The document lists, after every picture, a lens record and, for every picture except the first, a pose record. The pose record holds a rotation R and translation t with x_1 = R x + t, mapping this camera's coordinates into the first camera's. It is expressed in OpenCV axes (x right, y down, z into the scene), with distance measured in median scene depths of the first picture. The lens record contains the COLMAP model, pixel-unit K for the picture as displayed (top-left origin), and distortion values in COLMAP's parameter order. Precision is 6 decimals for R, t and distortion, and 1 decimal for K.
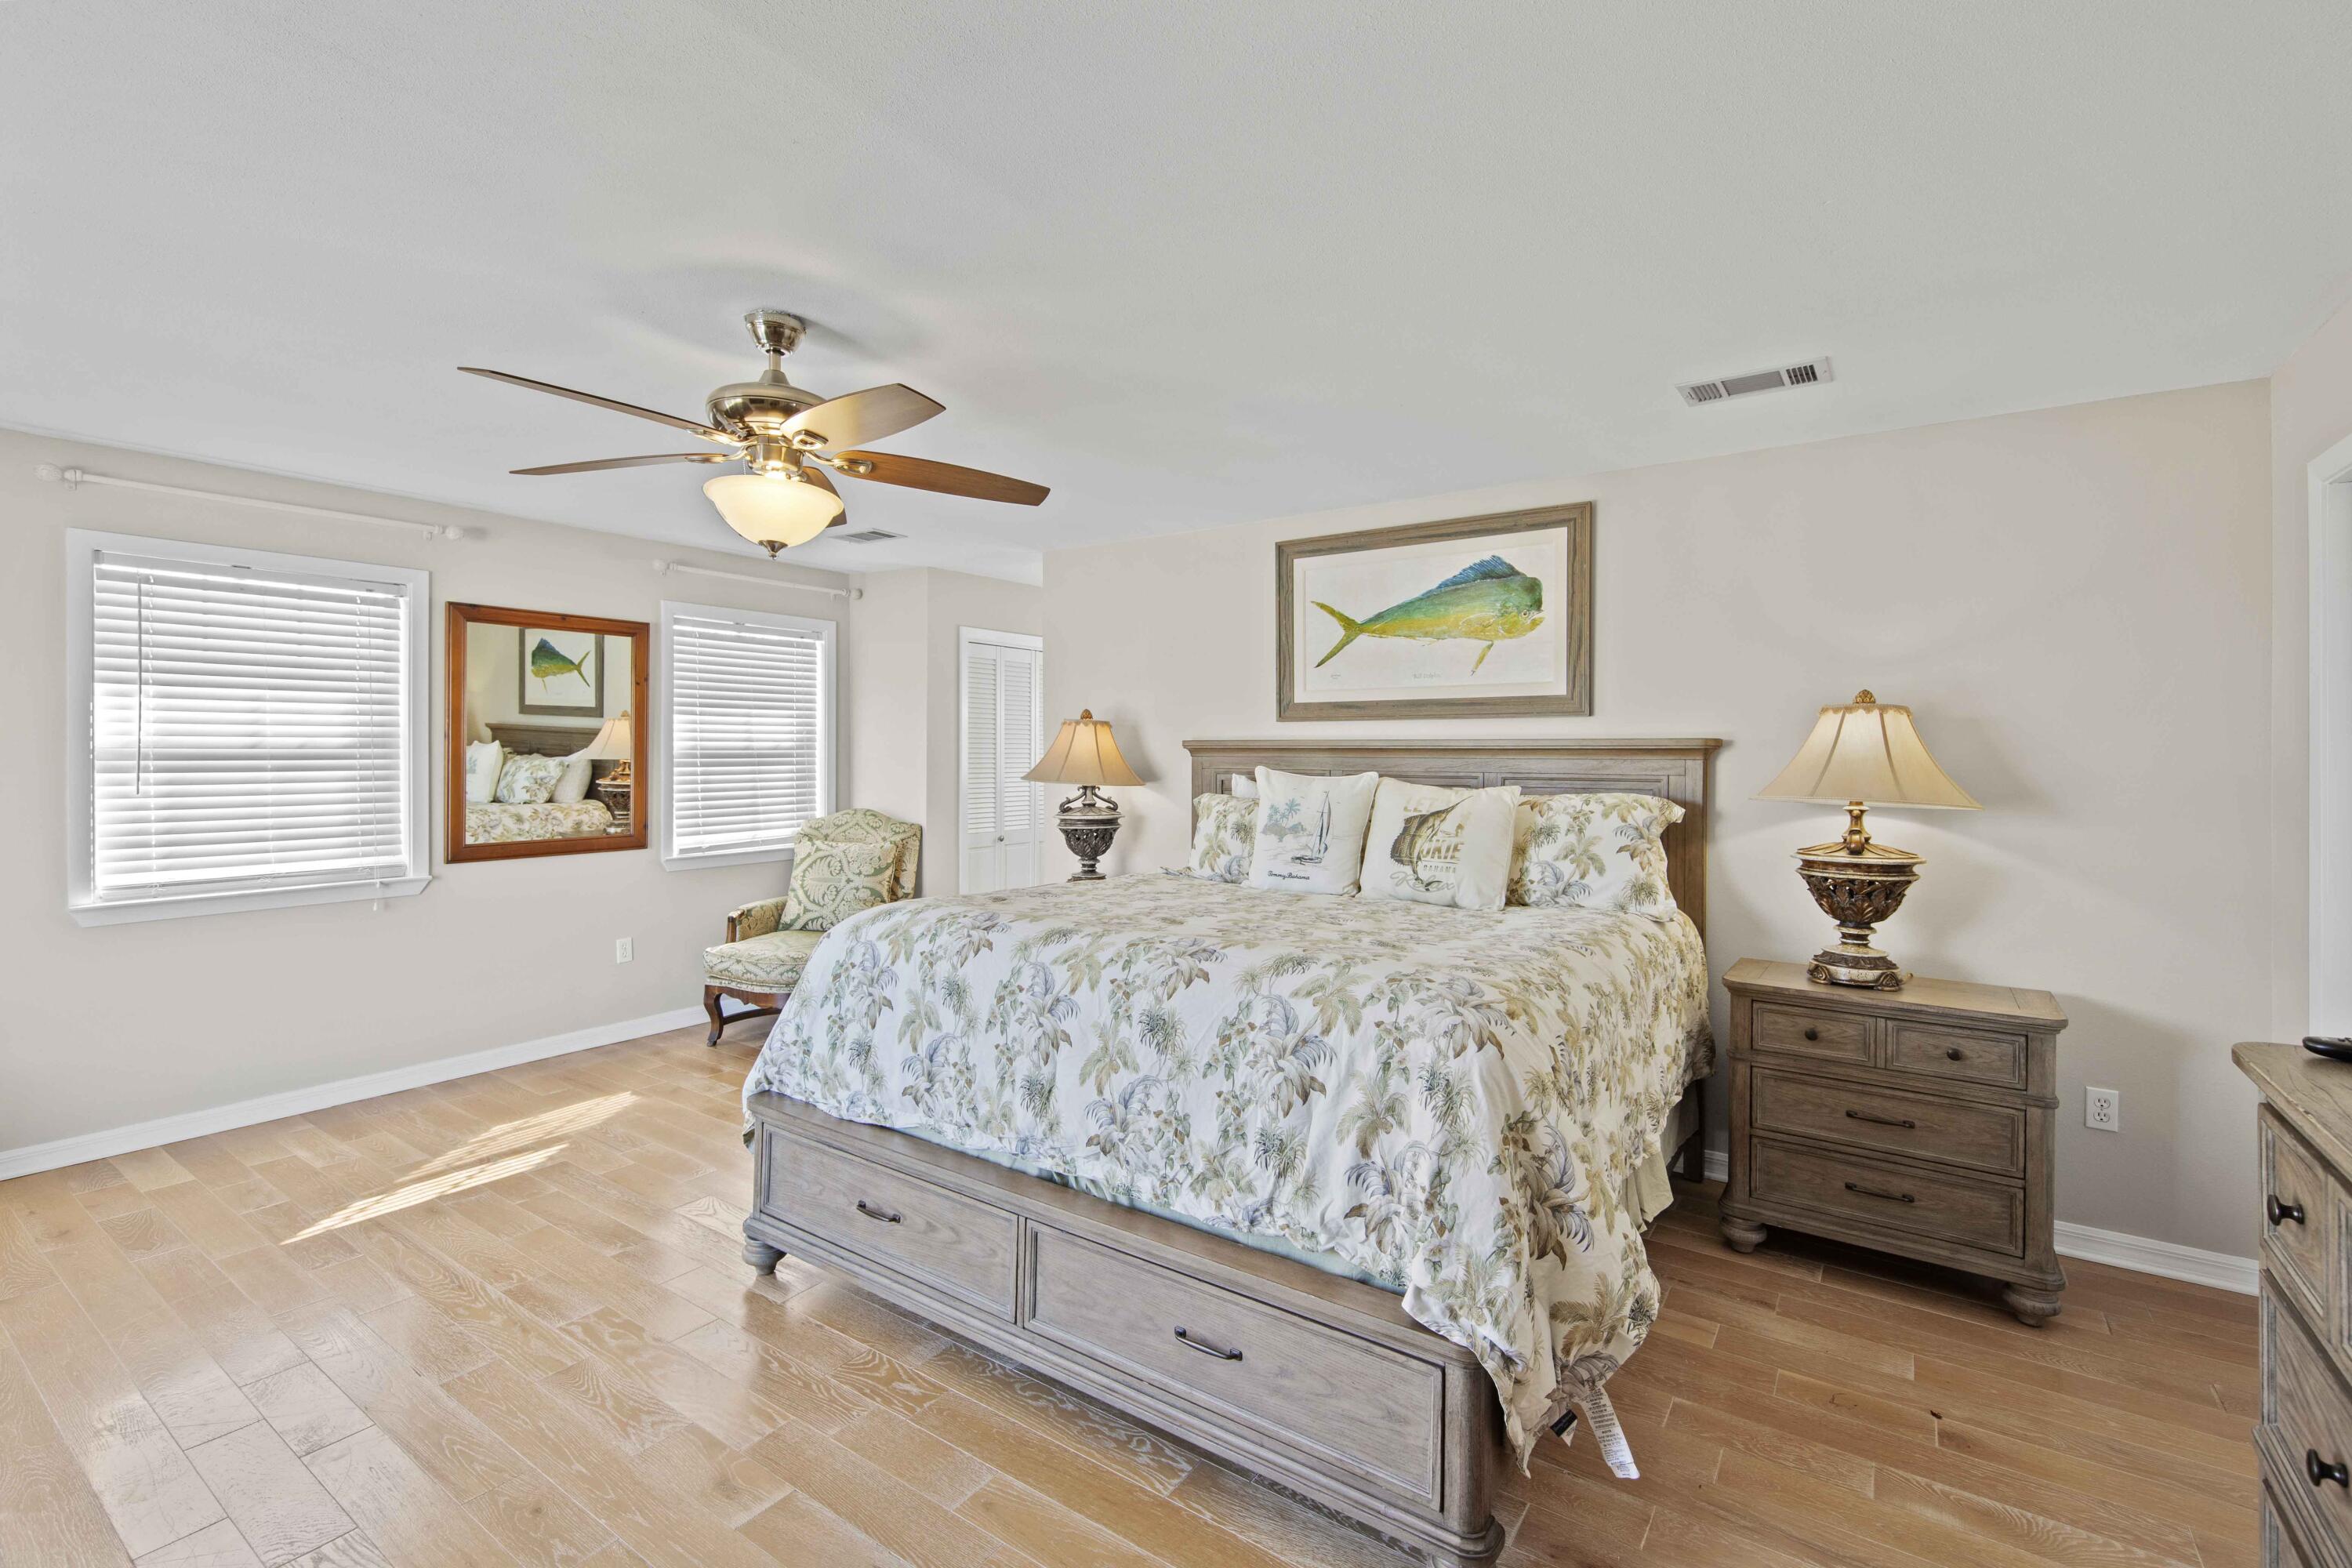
lens RADIAL K [[1034.2, 0, 1191.2], [0, 1034.2, 771.4], [0, 0, 1]] dist [0.000963, 0.000238]
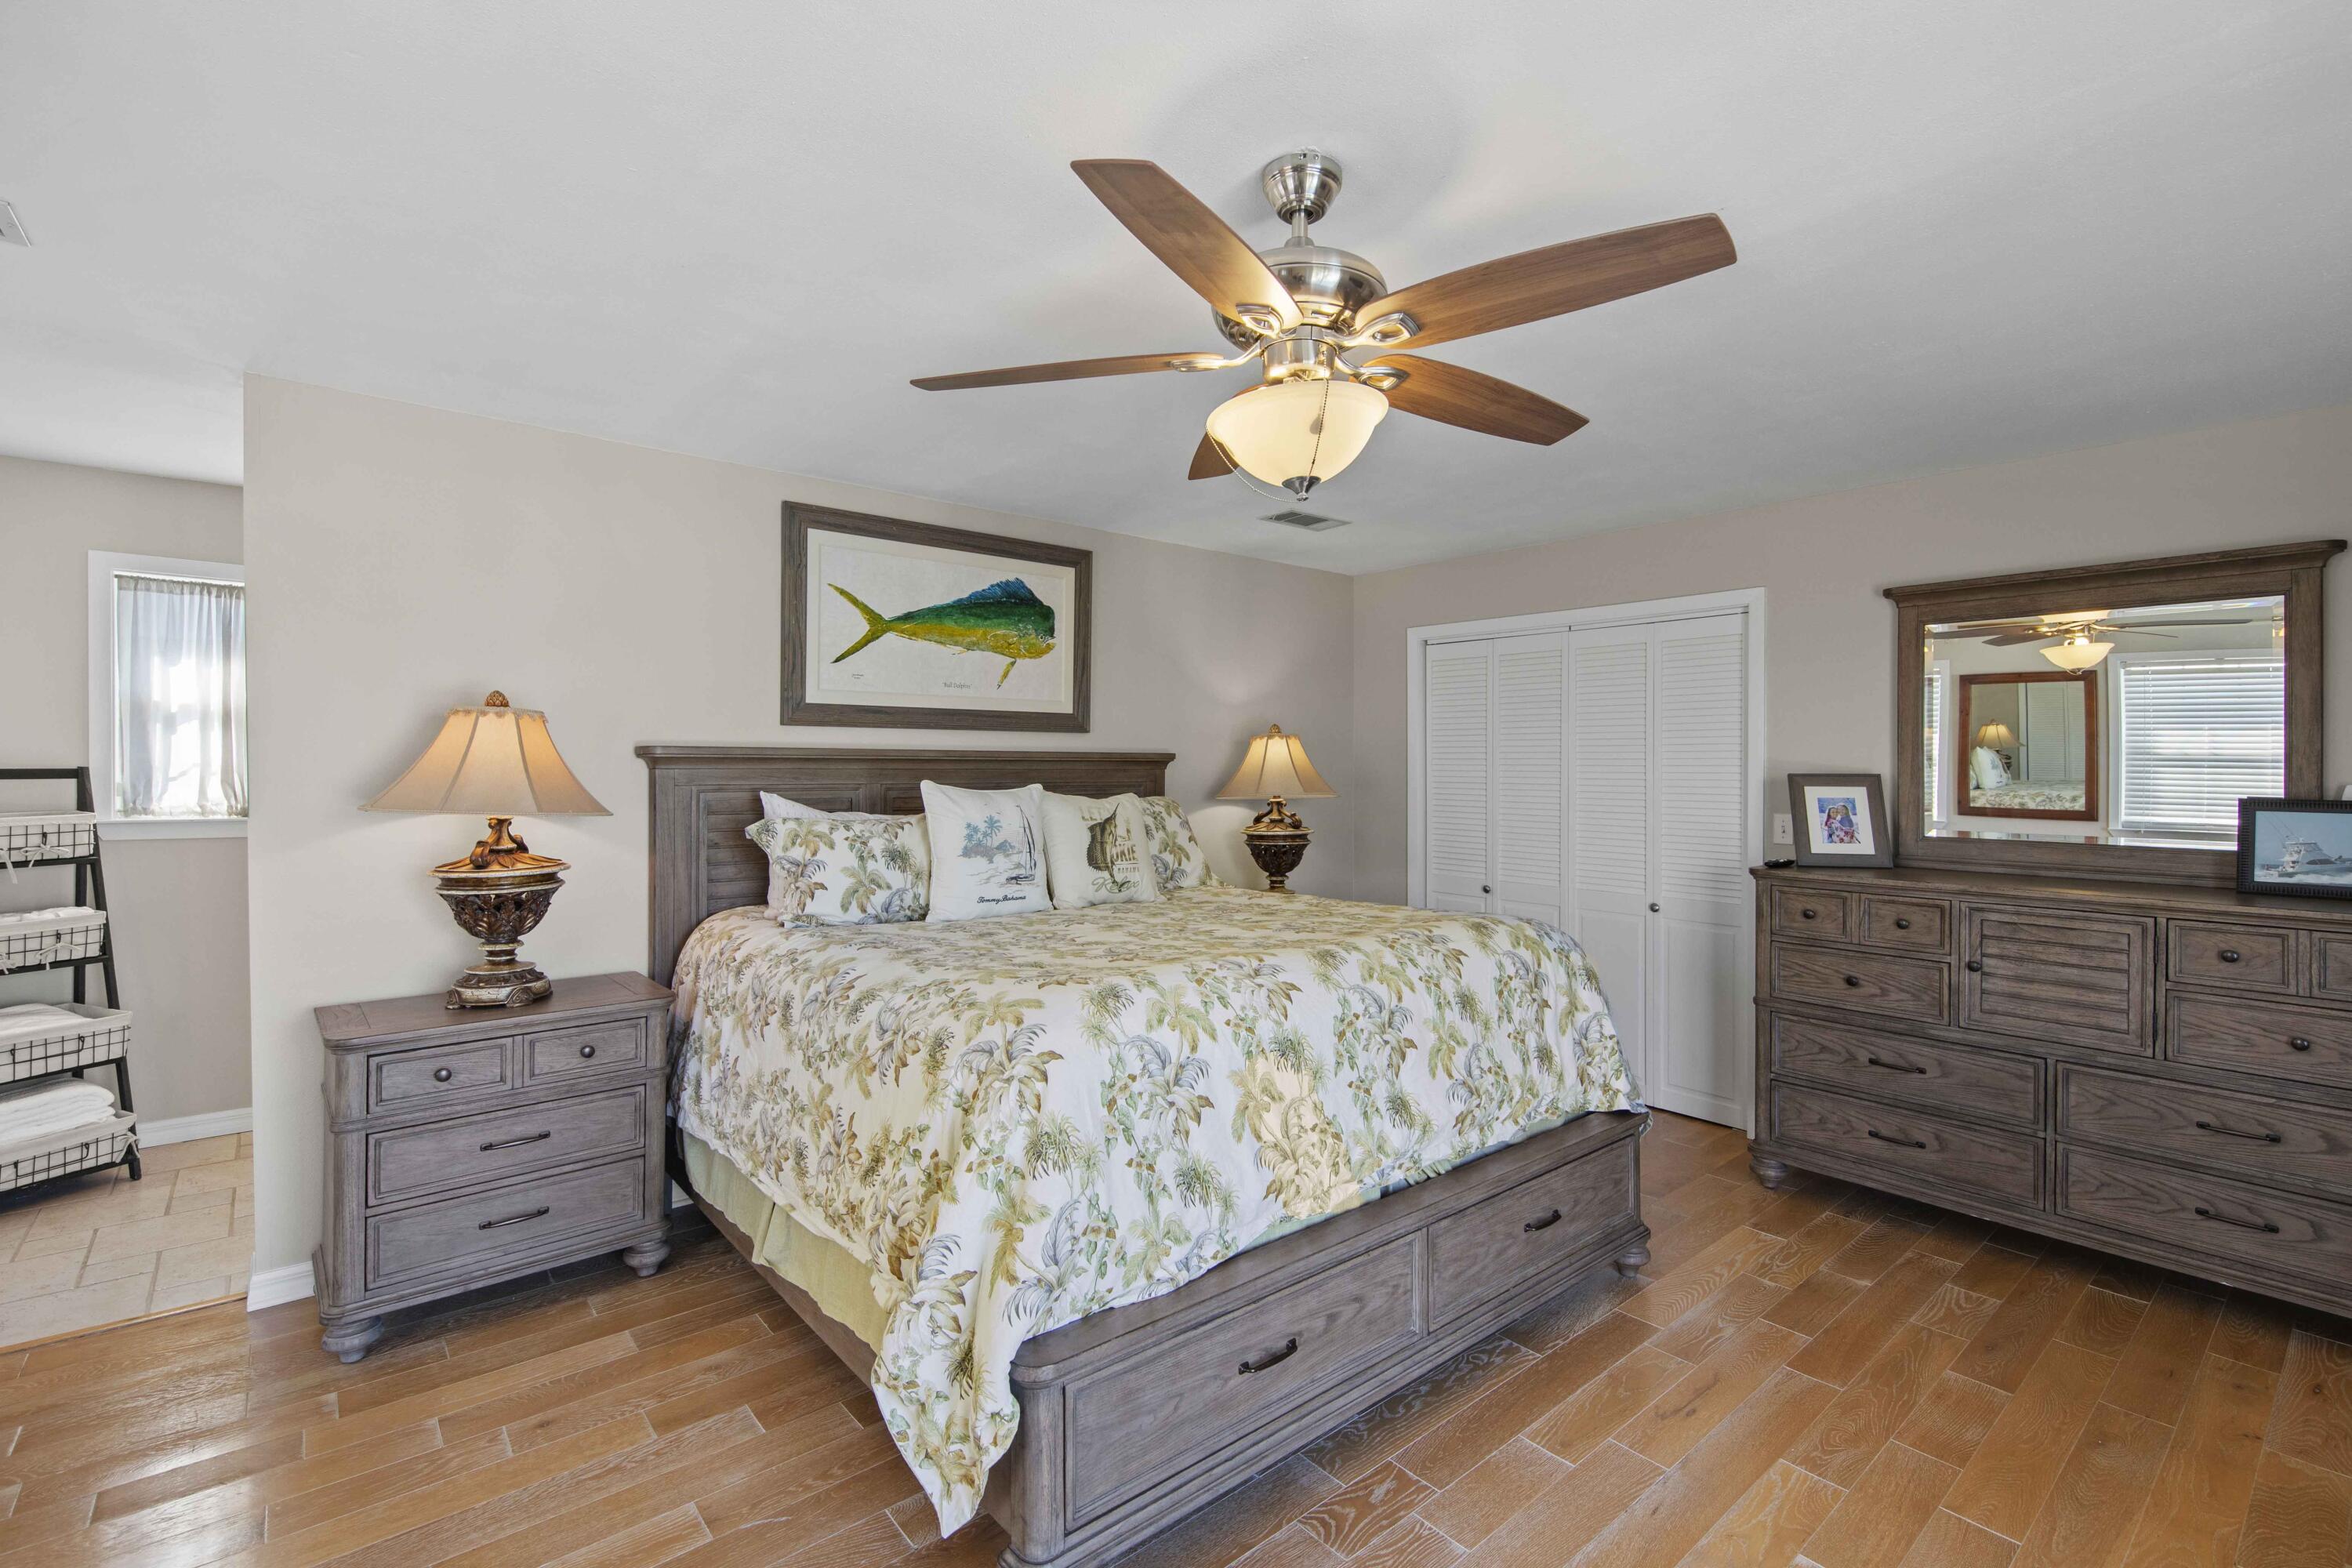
lens RADIAL K [[1034.2, 0, 1191.2], [0, 1034.2, 771.4], [0, 0, 1]] dist [0.000963, 0.000238]
pose [[0.265127, -0.005423, 0.964198, -0.678742], [0.016730, 0.999860, 0.001023, -0.009041], [-0.964068, 0.015860, 0.265180, 0.544802]]
